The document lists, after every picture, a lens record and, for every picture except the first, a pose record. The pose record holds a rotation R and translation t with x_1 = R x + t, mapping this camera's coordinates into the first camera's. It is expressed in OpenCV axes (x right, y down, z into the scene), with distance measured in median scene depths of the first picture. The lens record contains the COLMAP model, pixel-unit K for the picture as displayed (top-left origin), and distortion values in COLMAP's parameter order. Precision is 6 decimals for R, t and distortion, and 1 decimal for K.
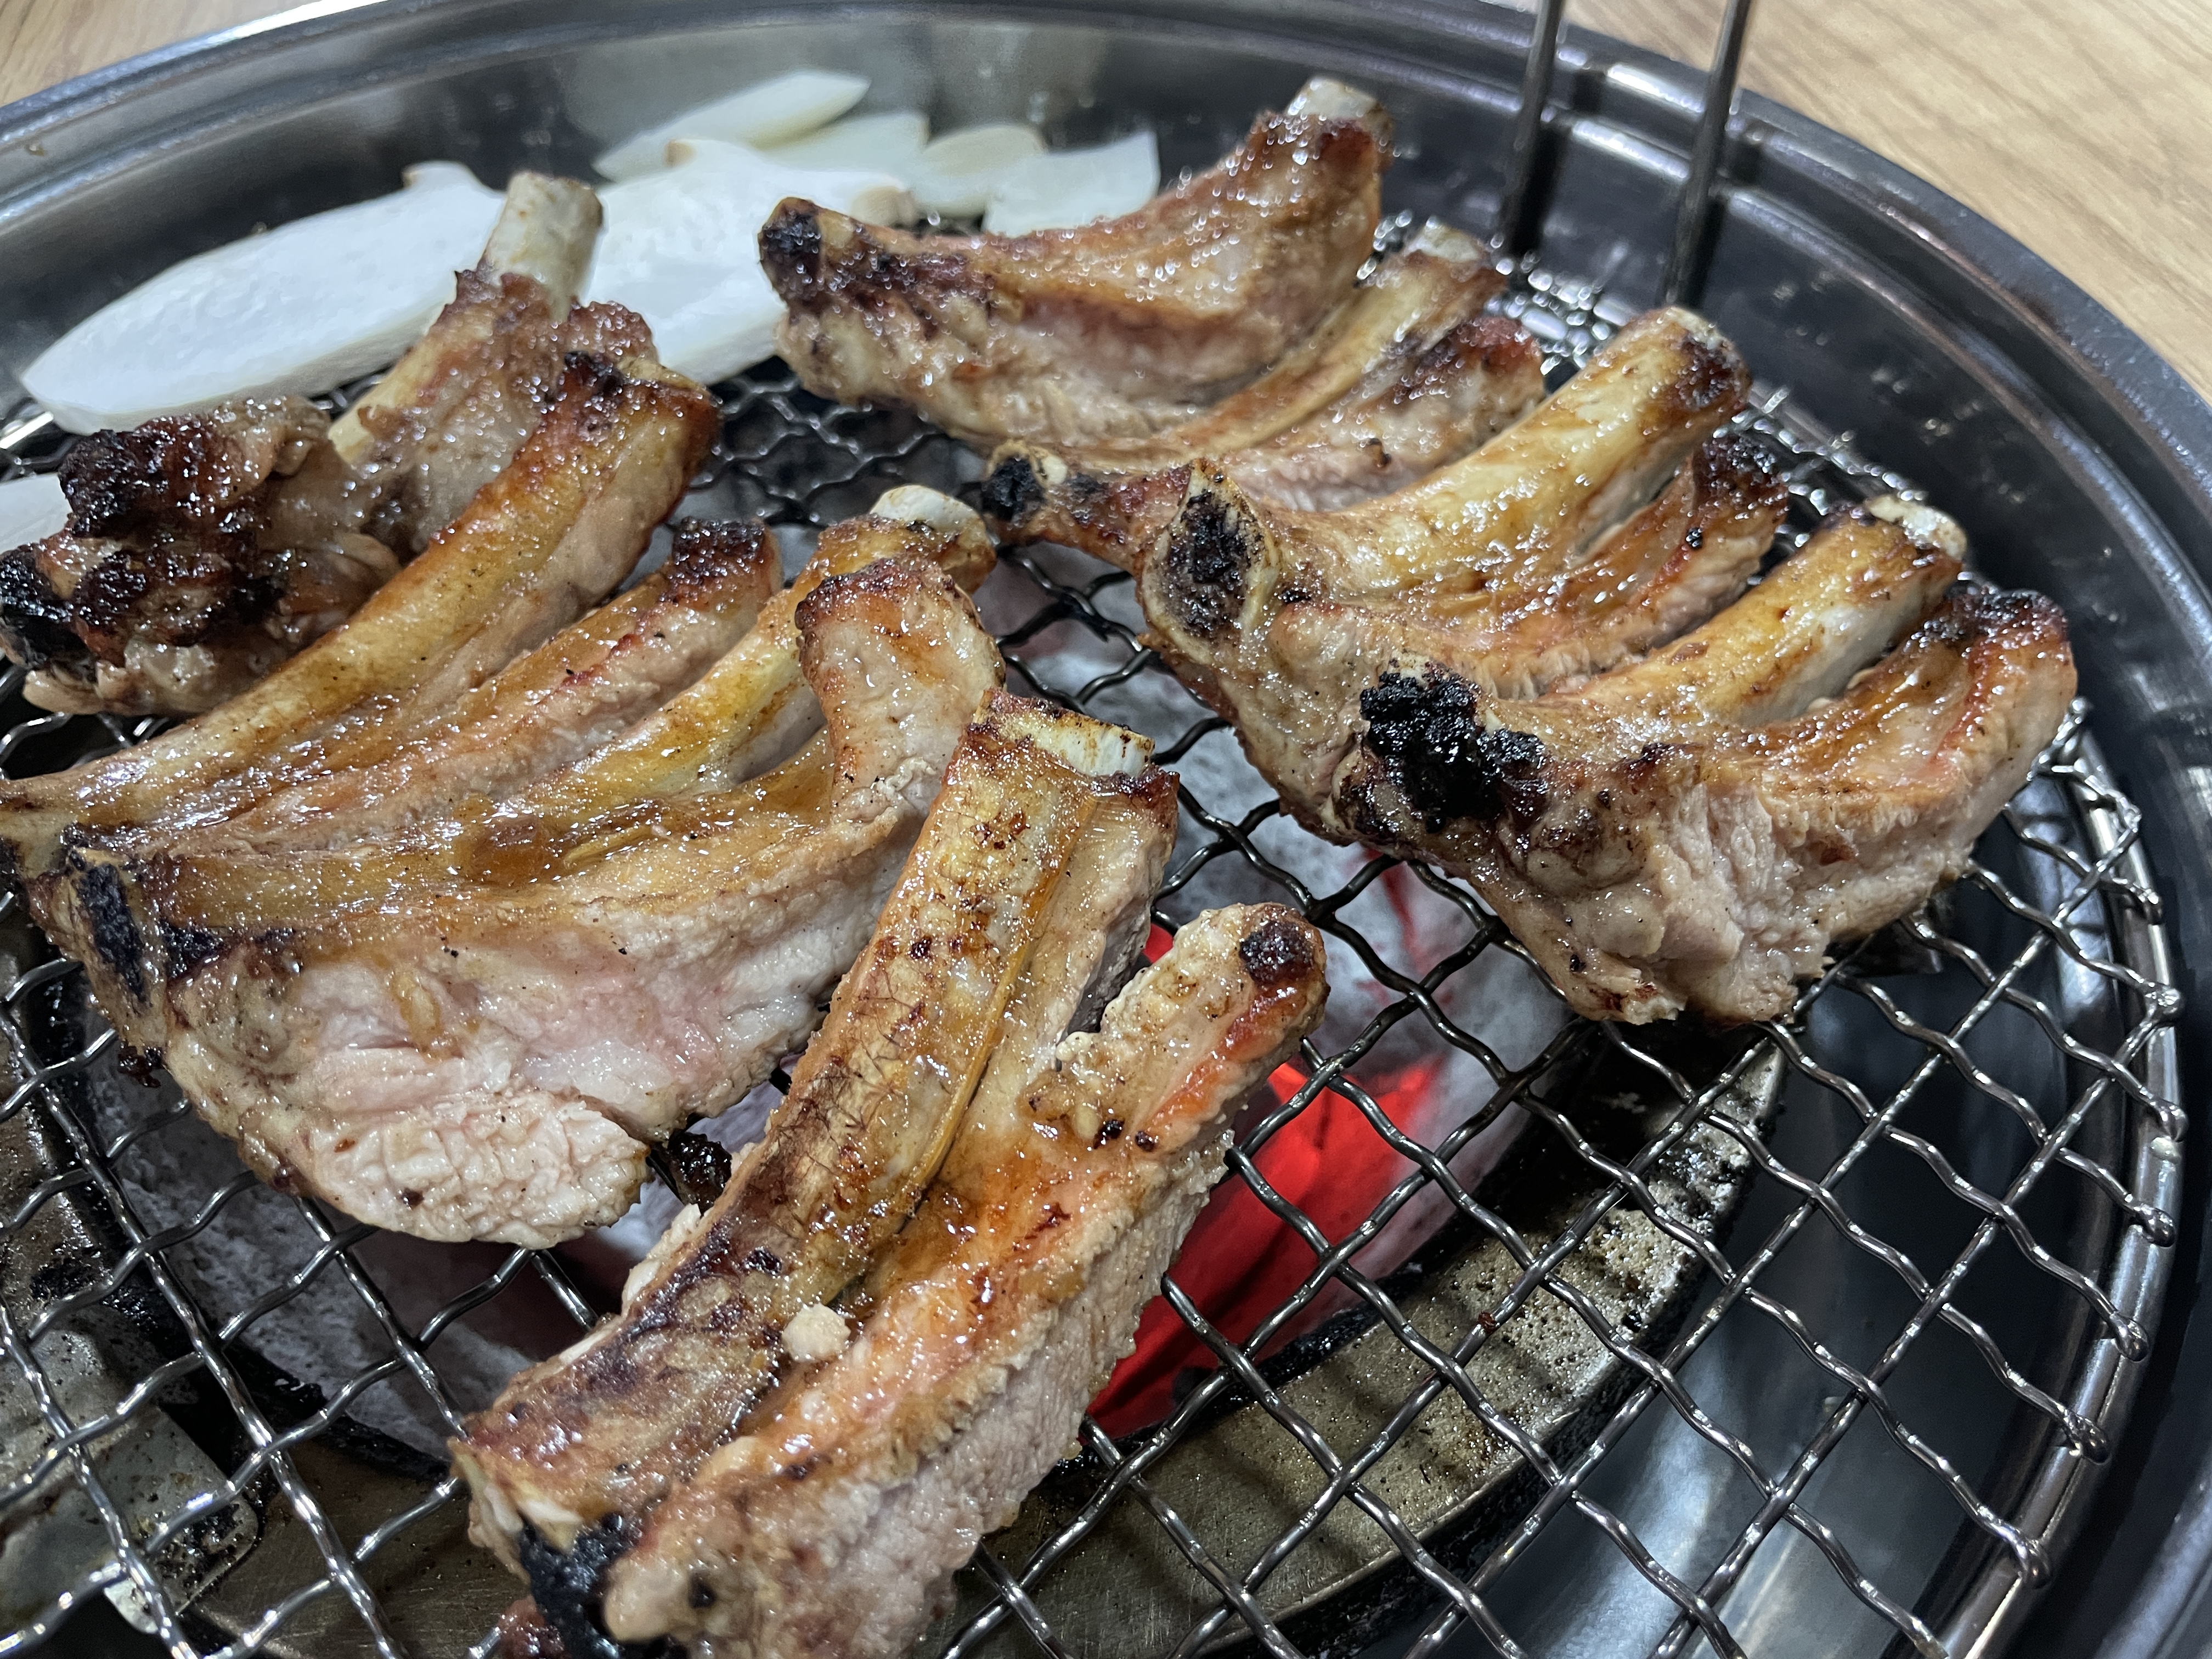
lens RADIAL K [[1691.1, 0, 1126.6], [0, 1691.1, 828.5], [0, 0, 1]] dist [0.077505, -0.120352]
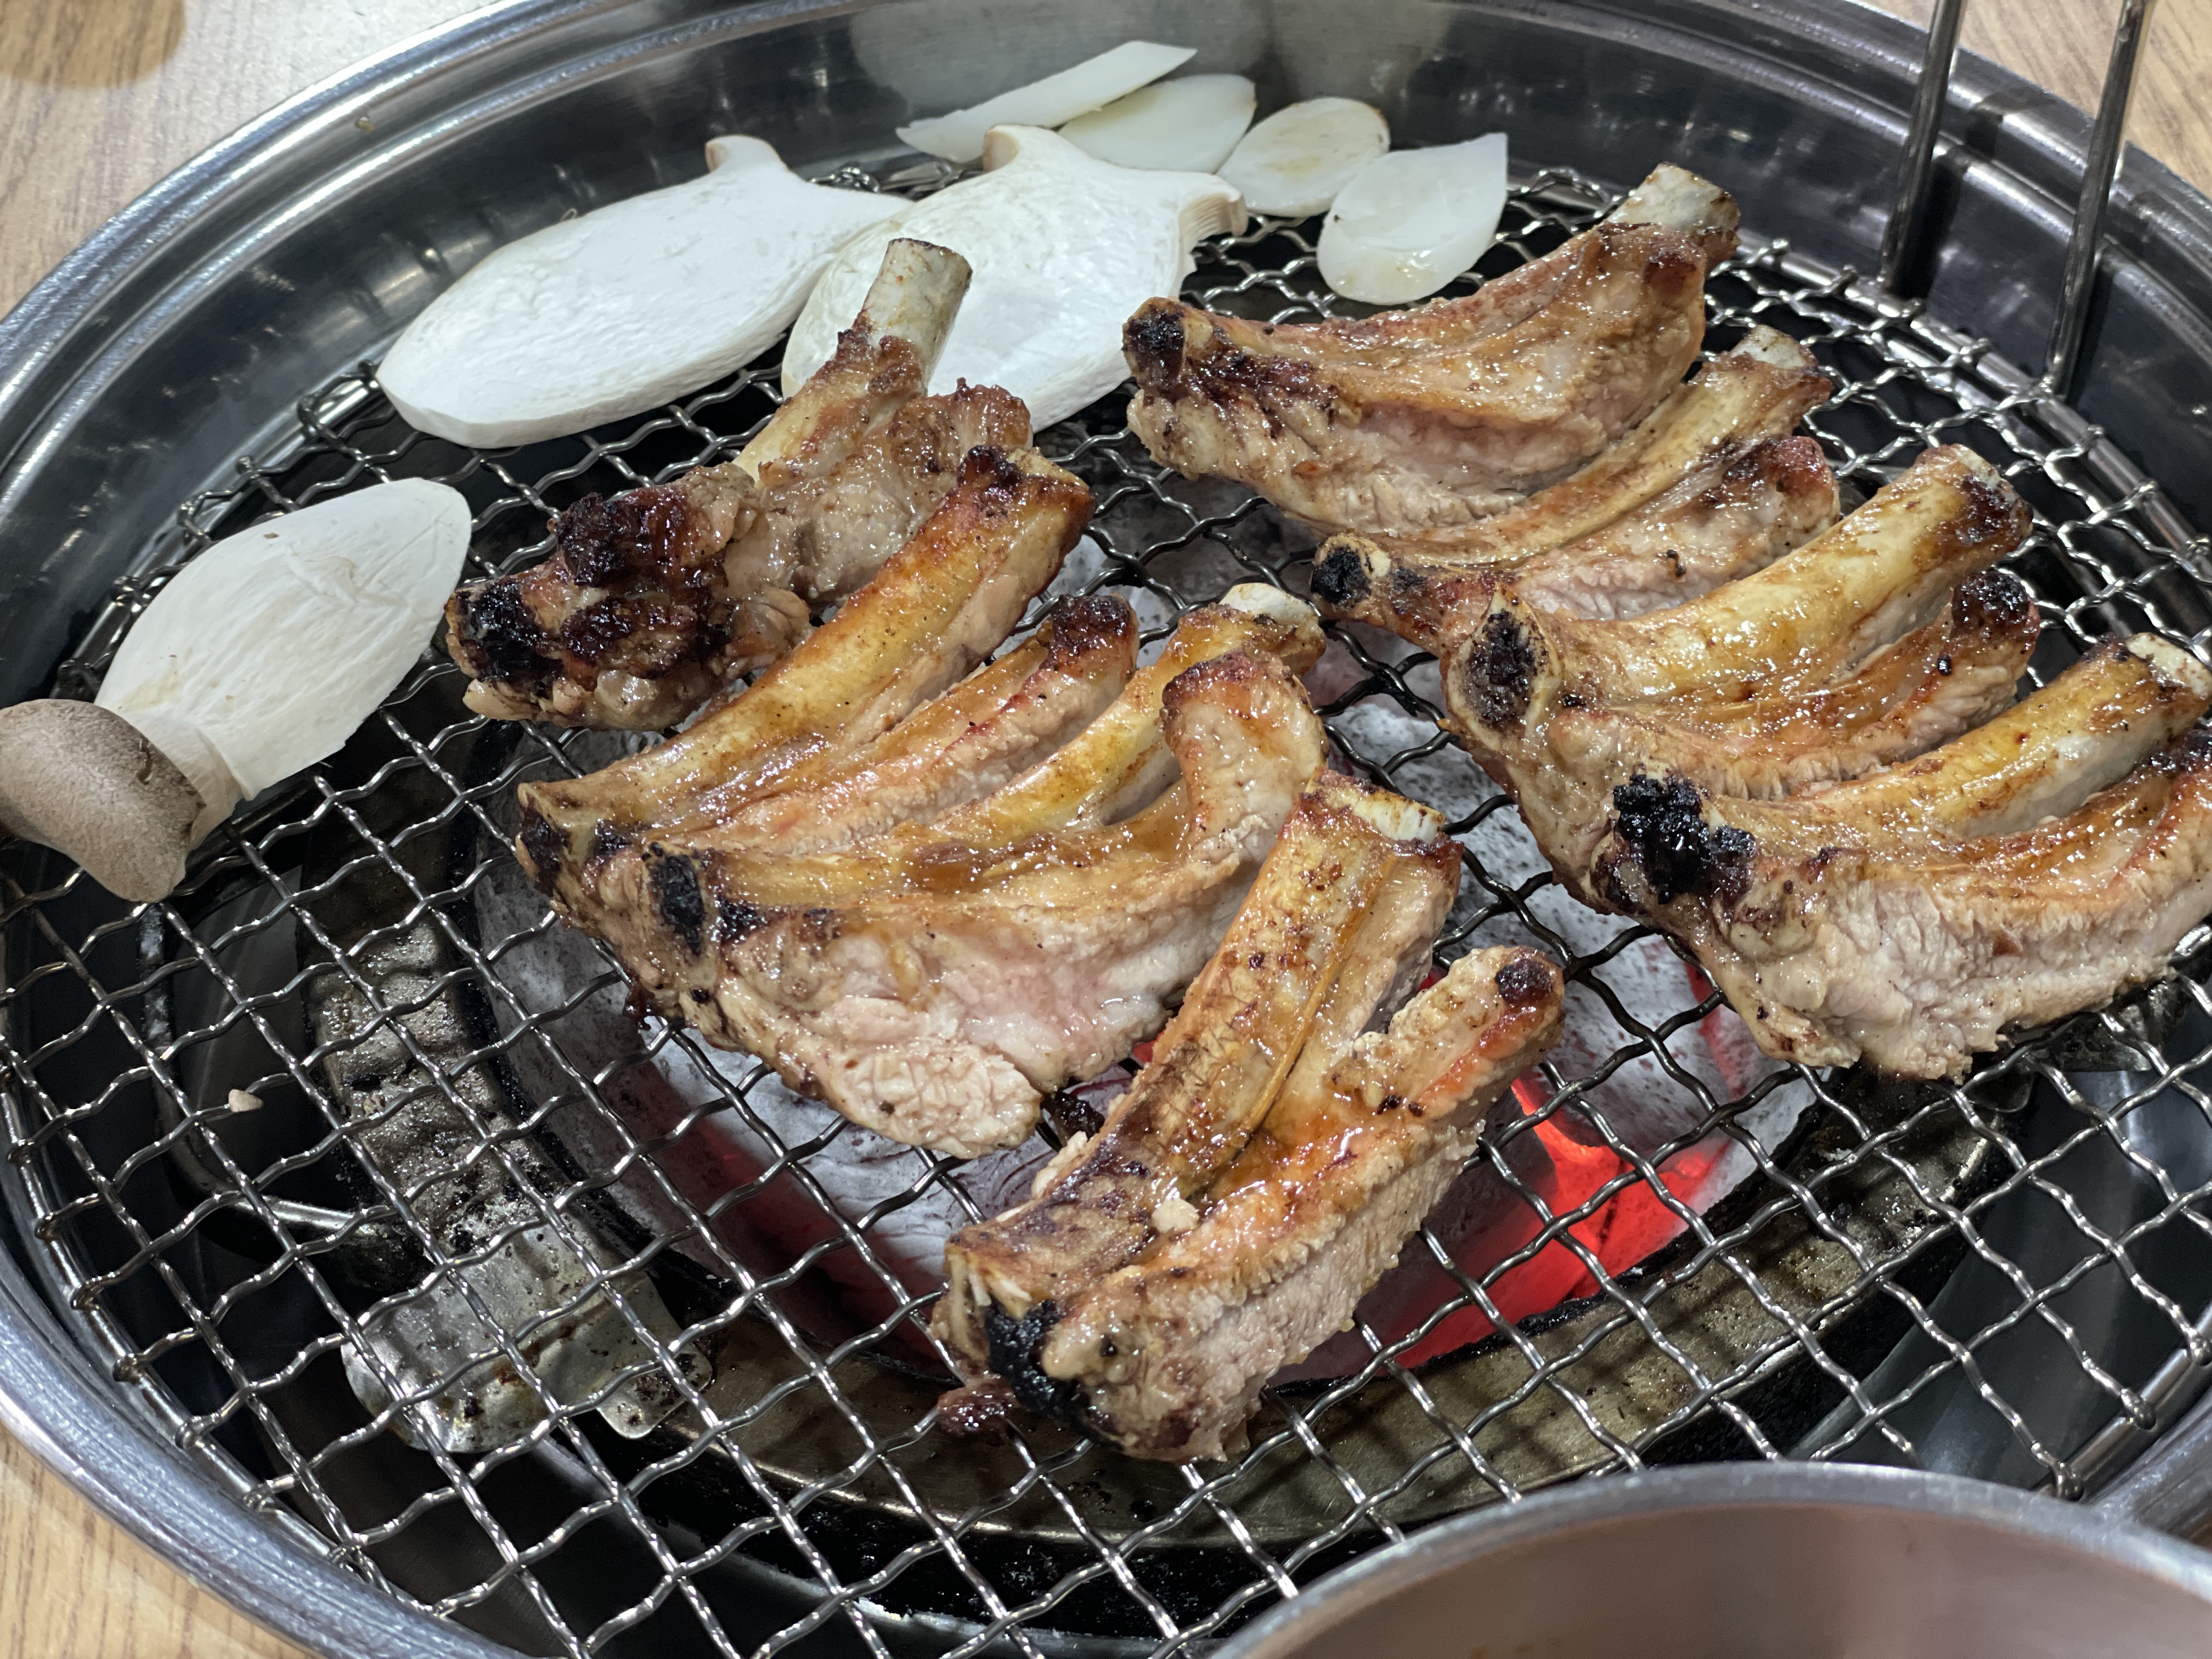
lens RADIAL K [[3966.9, 0, 1106.0], [0, 3966.9, 829.5], [0, 0, 1]] dist [0.058841, 0.062306]
pose [[0.993682, 0.070597, -0.087252, 0.022558], [-0.072866, 0.997074, -0.023098, 0.044141], [0.085366, 0.029309, 0.995918, -1.909712]]
